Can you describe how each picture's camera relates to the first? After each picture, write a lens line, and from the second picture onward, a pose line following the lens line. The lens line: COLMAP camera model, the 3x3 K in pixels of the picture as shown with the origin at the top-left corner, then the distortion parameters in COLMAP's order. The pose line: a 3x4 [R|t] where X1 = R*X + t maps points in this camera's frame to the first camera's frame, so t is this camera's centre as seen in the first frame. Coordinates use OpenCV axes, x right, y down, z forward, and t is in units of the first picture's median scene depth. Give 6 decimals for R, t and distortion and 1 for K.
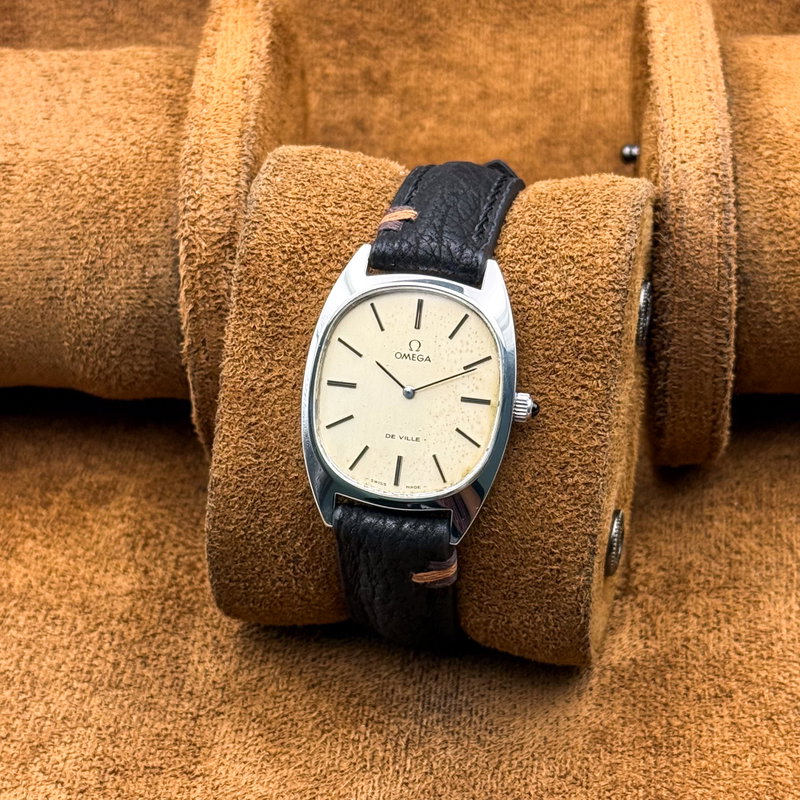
lens RADIAL K [[2330.7, 0, 374.1], [0, 2330.7, 400.1], [0, 0, 1]] dist [0.073363, 1.231389]
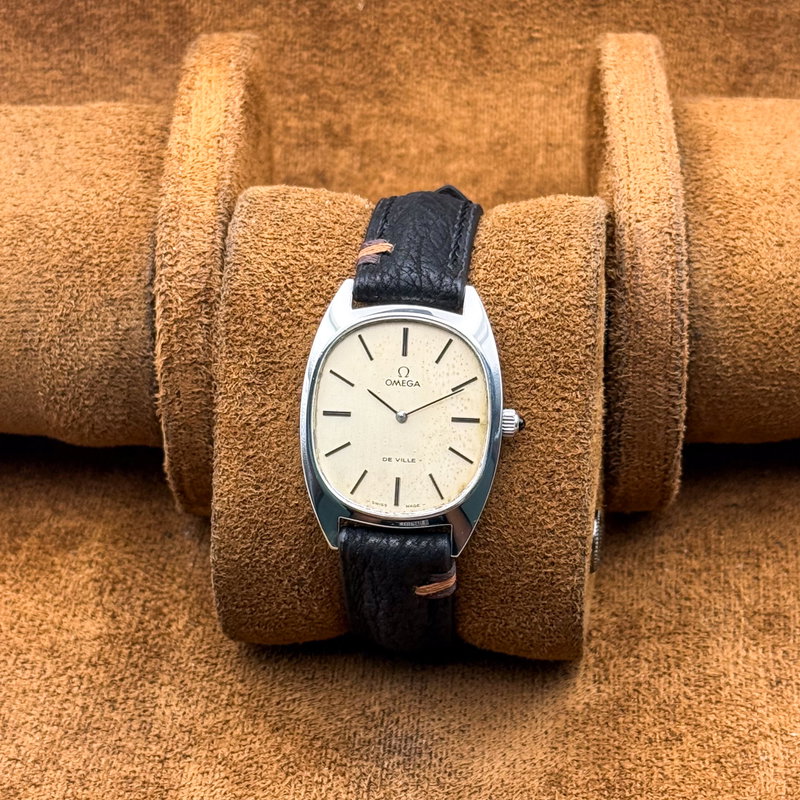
lens RADIAL K [[2330.7, 0, 374.1], [0, 2330.7, 400.1], [0, 0, 1]] dist [0.073363, 1.231389]
pose [[0.993810, -0.074468, 0.082438, -0.082038], [0.073760, 0.997209, 0.011605, -0.023446], [-0.083072, -0.005453, 0.996529, -0.049849]]
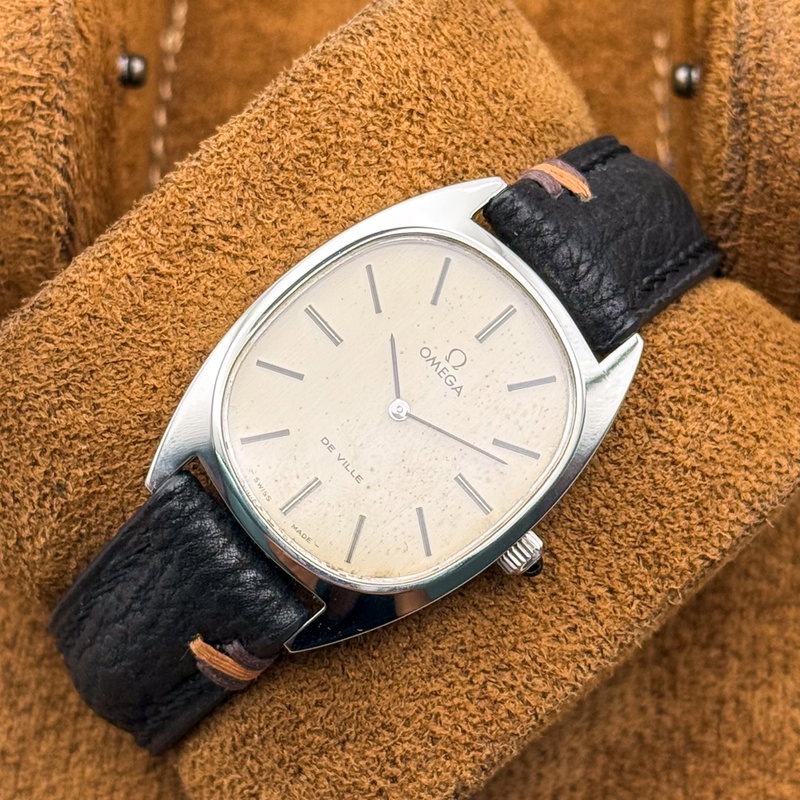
lens RADIAL K [[3034.6, 0, 400.0], [0, 3034.6, 400.0], [0, 0, 1]] dist [0.029472, 2.160169]
pose [[0.735838, 0.661998, 0.142480, -0.096397], [-0.661182, 0.747828, -0.059923, 0.040617], [-0.146219, -0.050112, 0.987982, 0.218707]]
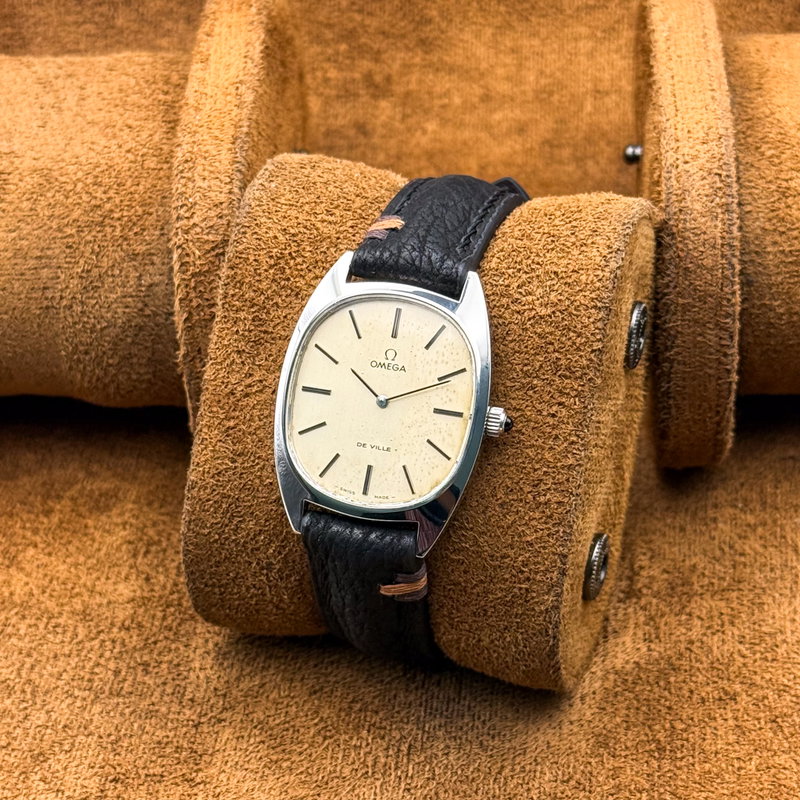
lens RADIAL K [[2330.7, 0, 374.1], [0, 2330.7, 400.1], [0, 0, 1]] dist [0.073363, 1.231389]
pose [[0.995798, 0.044438, -0.080077, 0.088613], [-0.046456, 0.998644, -0.023514, 0.019093], [0.078923, 0.027135, 0.996511, 0.012518]]
